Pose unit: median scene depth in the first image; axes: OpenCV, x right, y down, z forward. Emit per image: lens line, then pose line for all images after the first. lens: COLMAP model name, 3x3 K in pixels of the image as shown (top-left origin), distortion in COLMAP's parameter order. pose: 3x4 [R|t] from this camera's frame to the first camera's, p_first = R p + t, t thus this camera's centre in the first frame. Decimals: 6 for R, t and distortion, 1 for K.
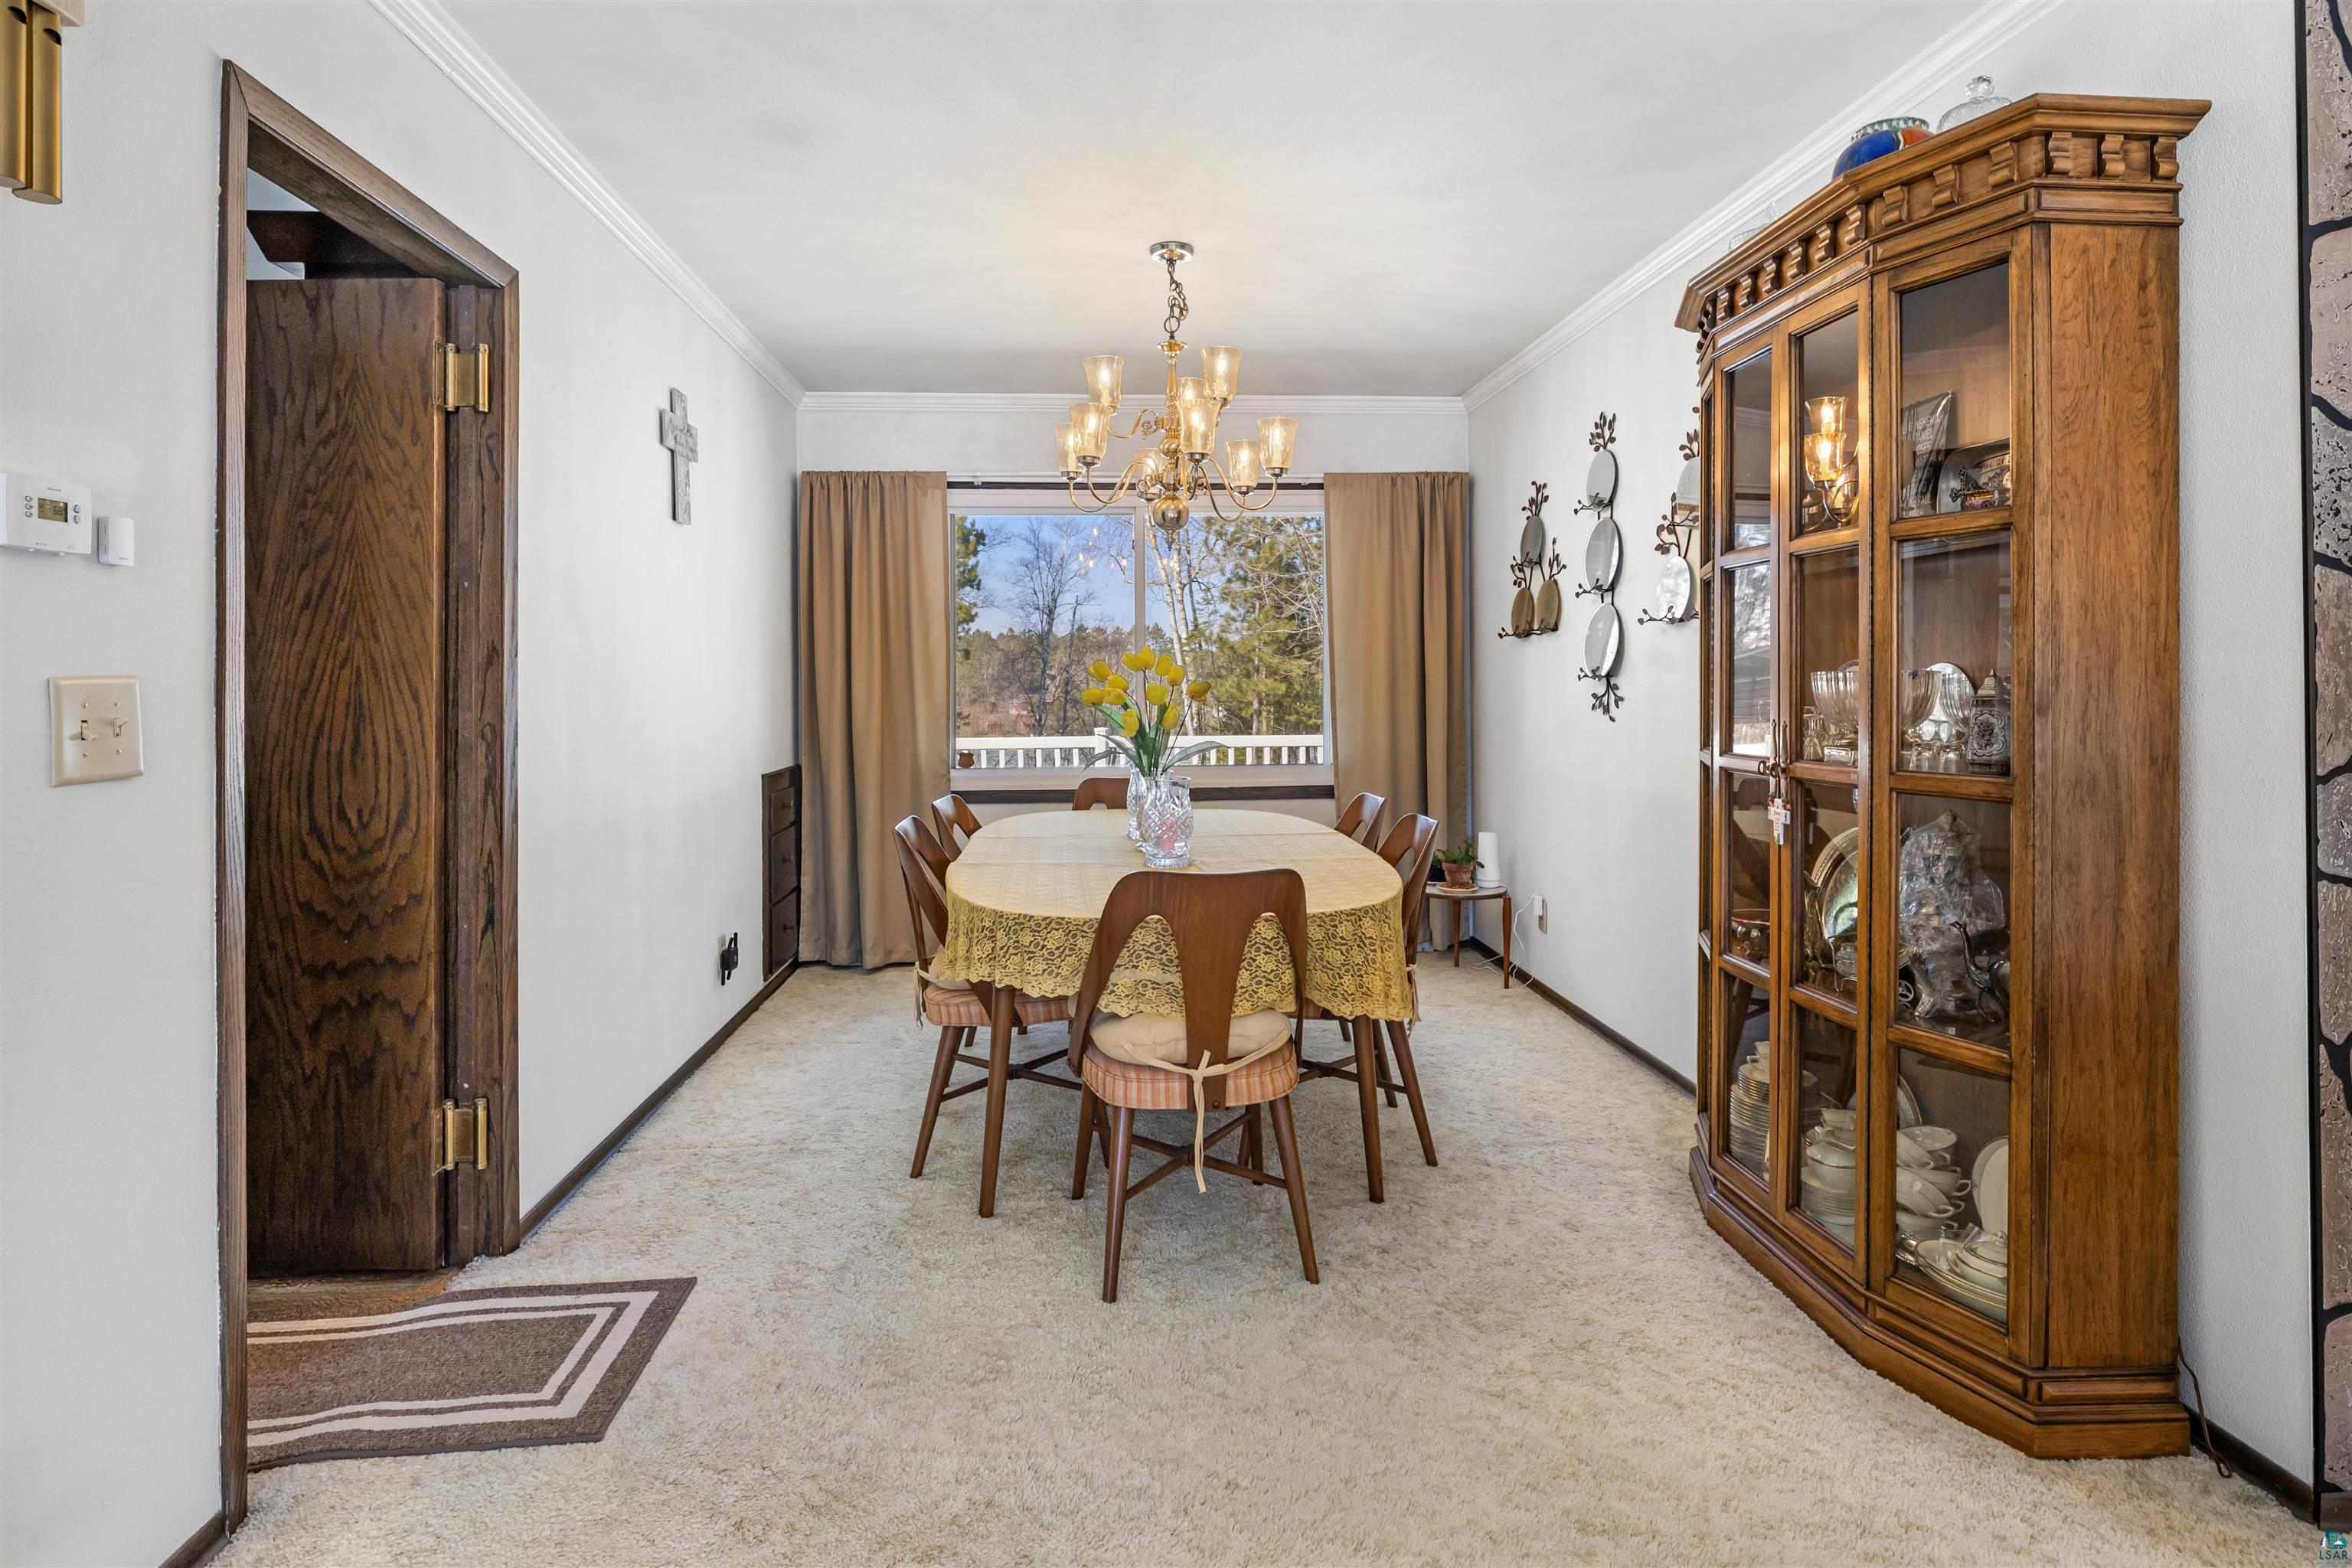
lens RADIAL K [[1253.7, 0, 1205.5], [0, 1253.7, 676.7], [0, 0, 1]] dist [-0.003359, 0.000234]
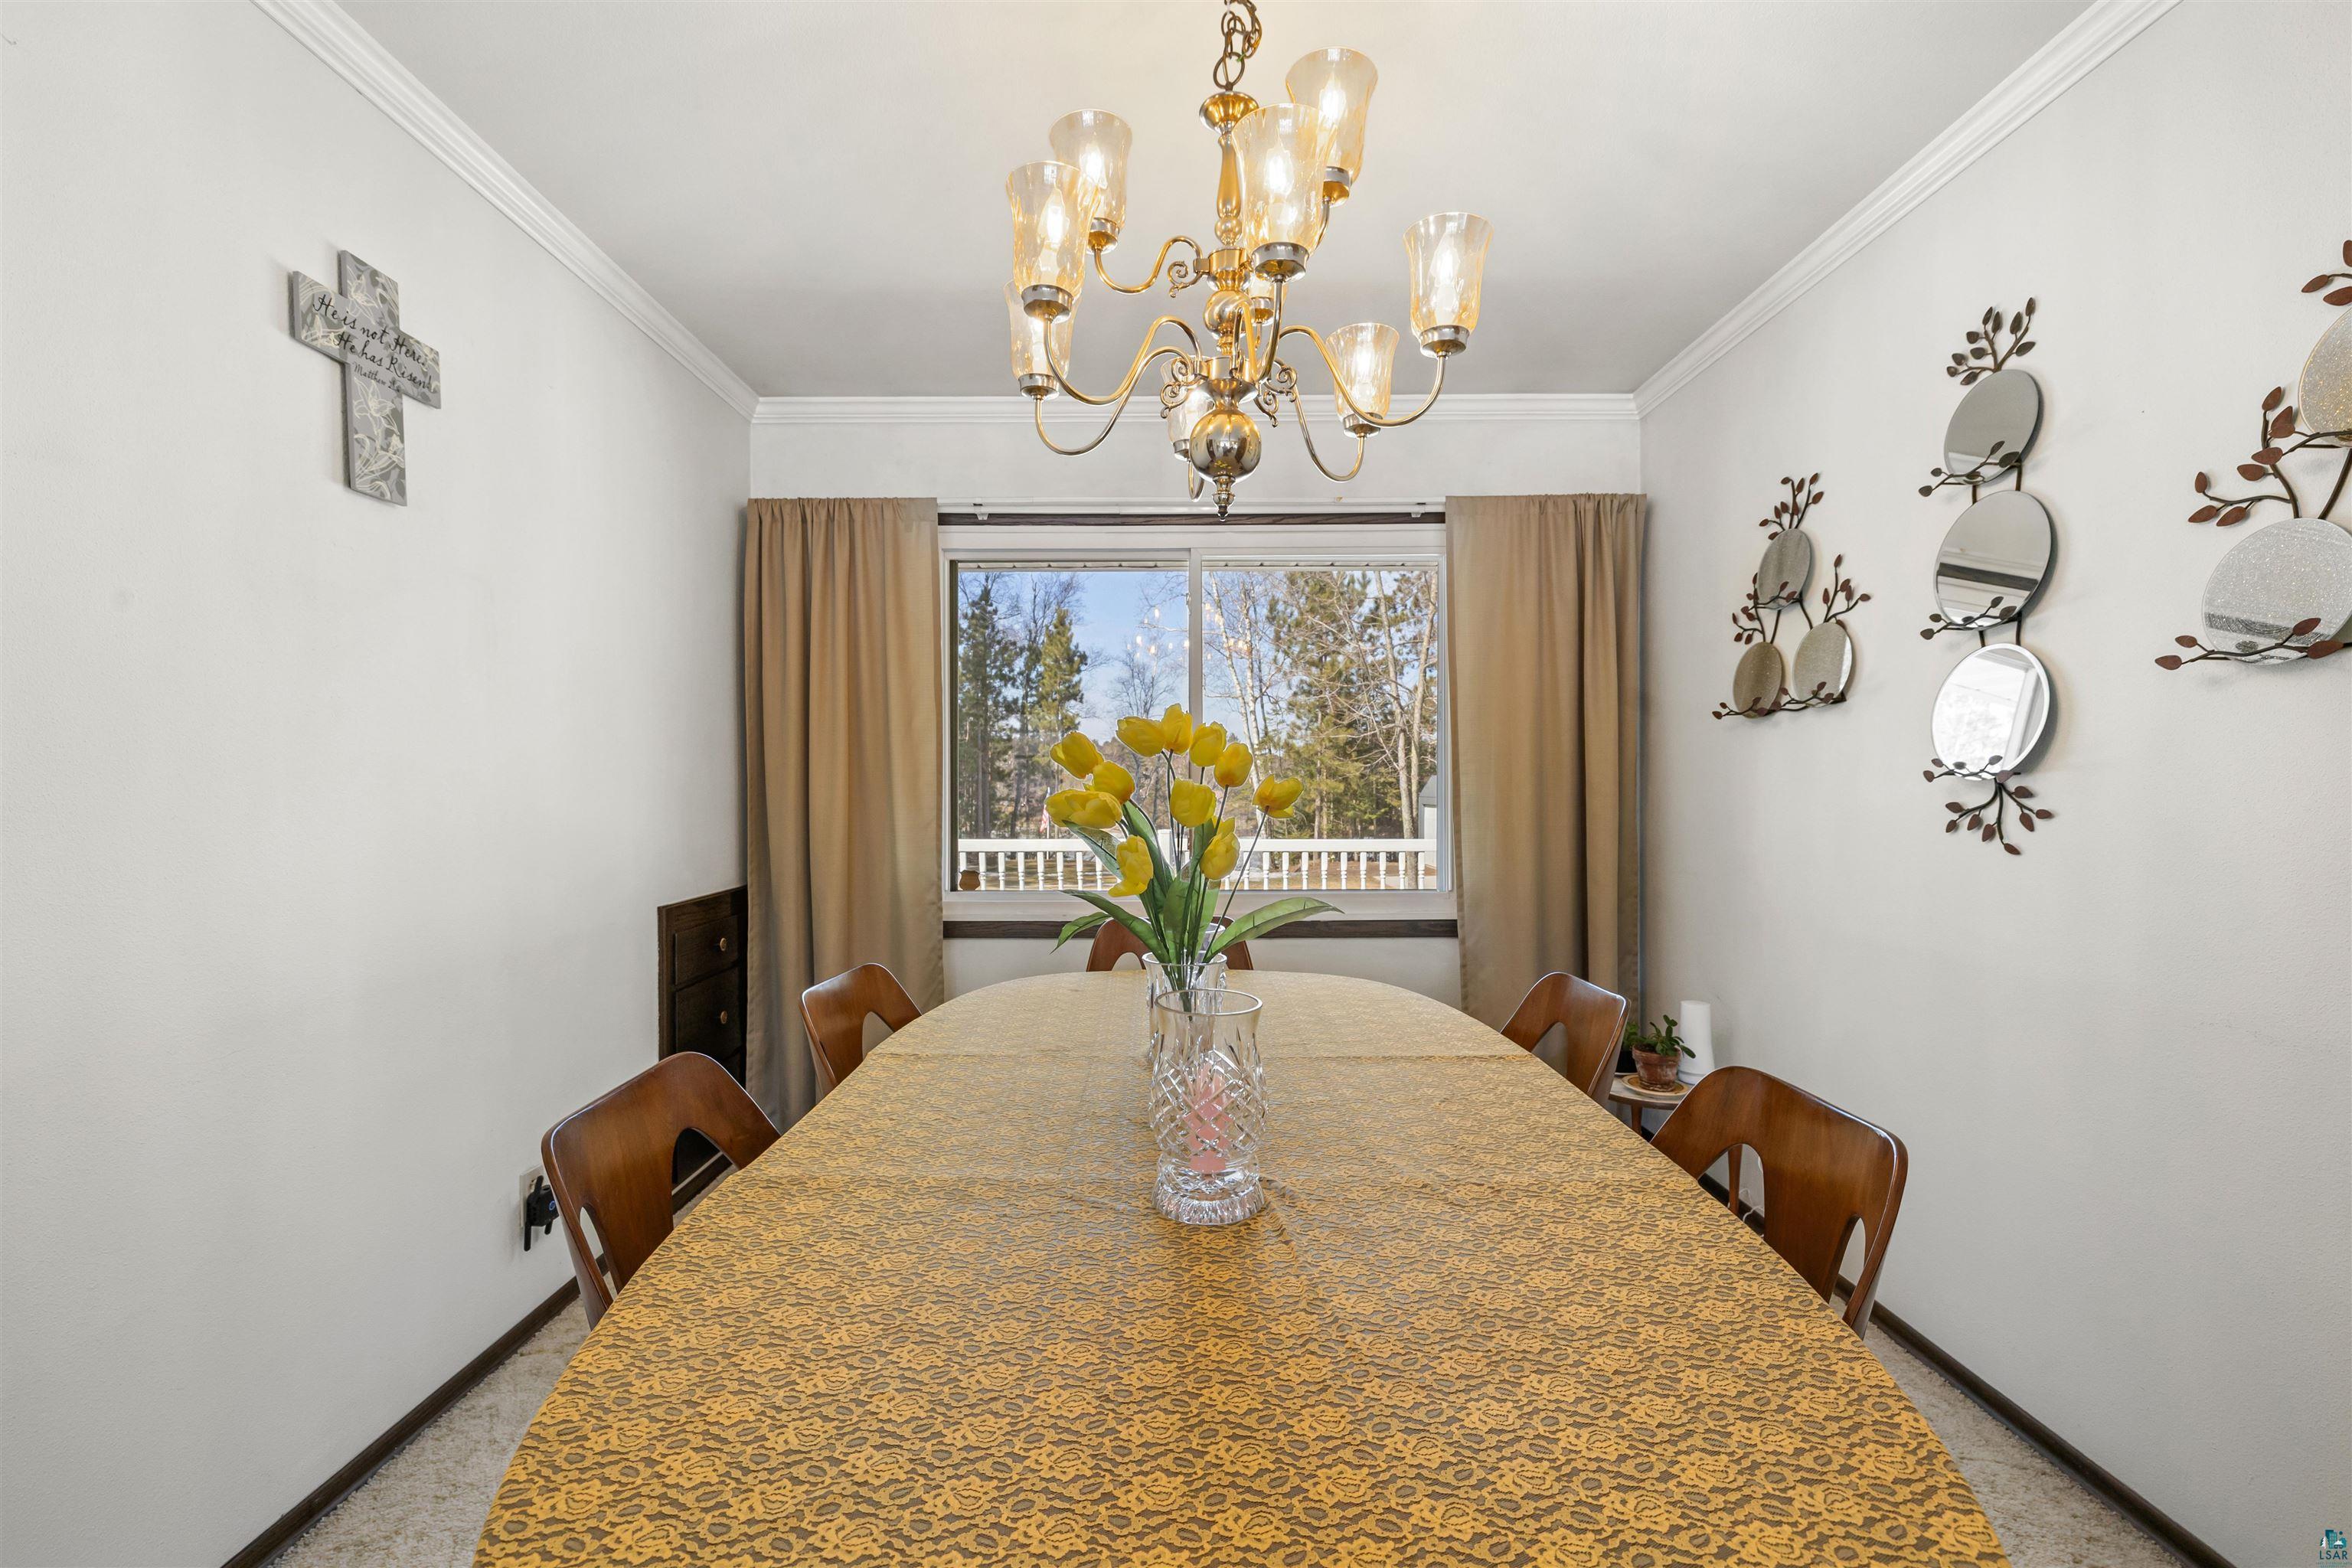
lens RADIAL K [[1039.2, 0, 1196.4], [0, 1039.2, 782.2], [0, 0, 1]] dist [0.002736, 0.000031]
pose [[0.997253, 0.005127, -0.073897, -0.006444], [-0.004775, 0.999976, 0.004931, 0.002863], [0.073920, -0.004564, 0.997254, 0.480814]]
